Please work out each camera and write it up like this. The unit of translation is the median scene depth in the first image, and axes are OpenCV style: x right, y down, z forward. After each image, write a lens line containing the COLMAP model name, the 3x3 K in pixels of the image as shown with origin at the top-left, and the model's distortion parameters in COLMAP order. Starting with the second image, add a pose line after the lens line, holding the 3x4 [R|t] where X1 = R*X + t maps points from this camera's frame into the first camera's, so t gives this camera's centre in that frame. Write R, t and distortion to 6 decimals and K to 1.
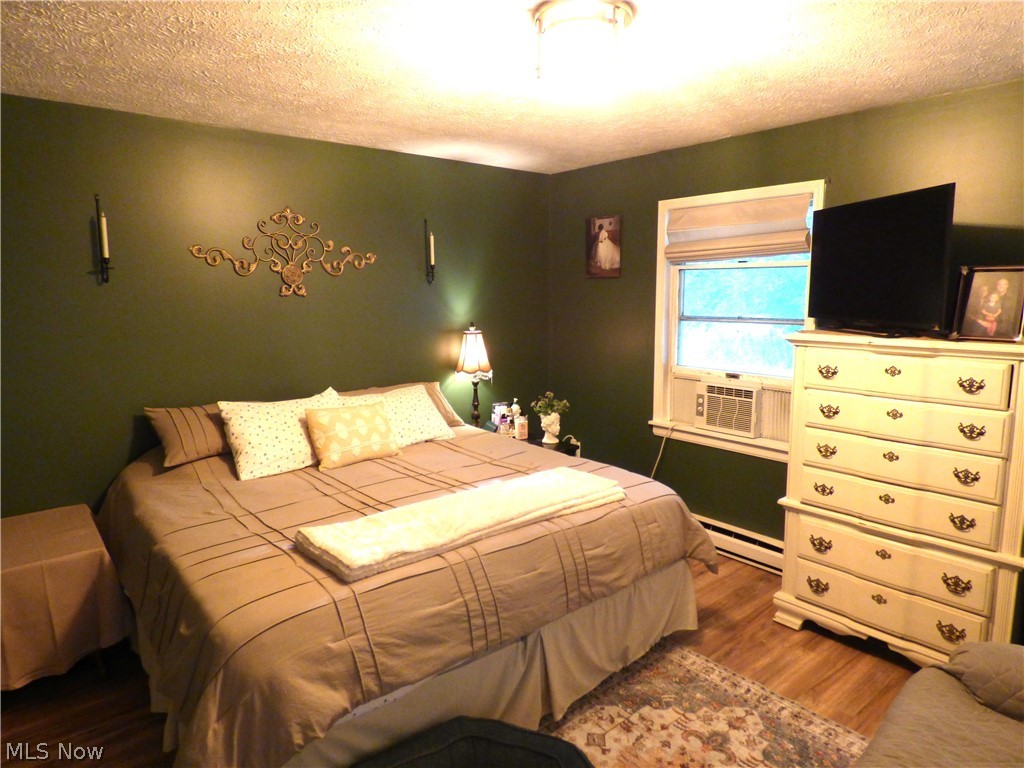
lens RADIAL K [[626.7, 0, 512.6], [0, 626.7, 380.1], [0, 0, 1]] dist [-0.005421, -0.012447]
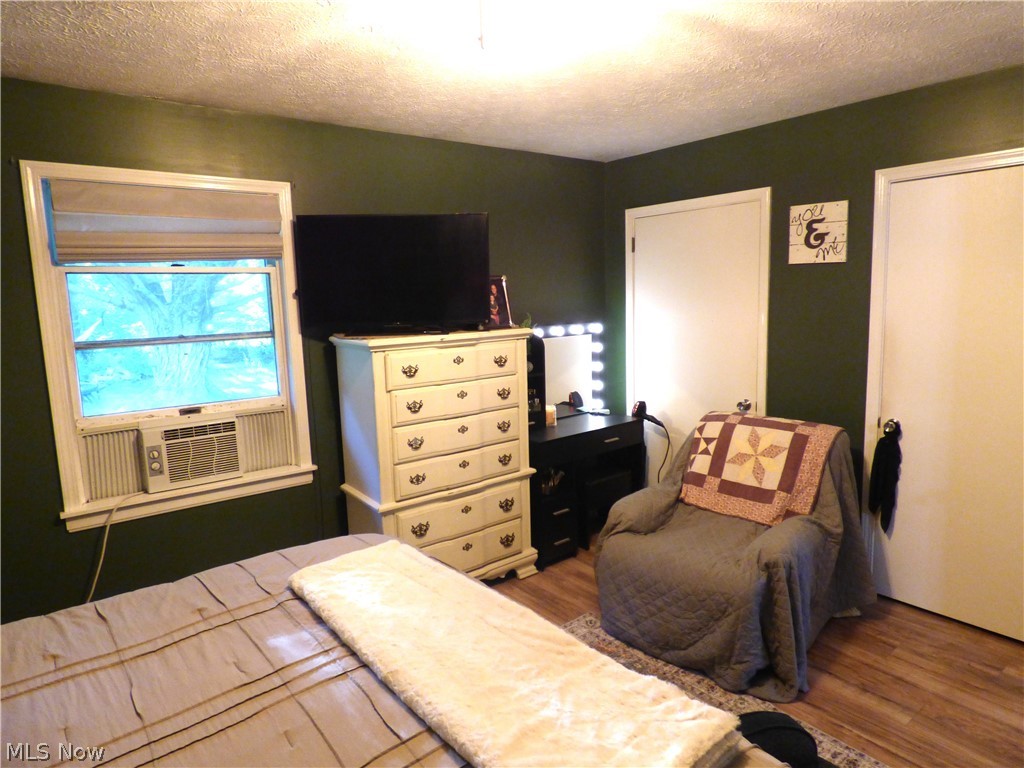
lens RADIAL K [[626.7, 0, 511.8], [0, 626.7, 382.7], [0, 0, 1]] dist [-0.005421, -0.012447]
pose [[0.022665, -0.134280, 0.990684, -0.528611], [0.167735, 0.977403, 0.128642, -0.096448], [-0.985572, 0.163257, 0.044676, 0.730995]]
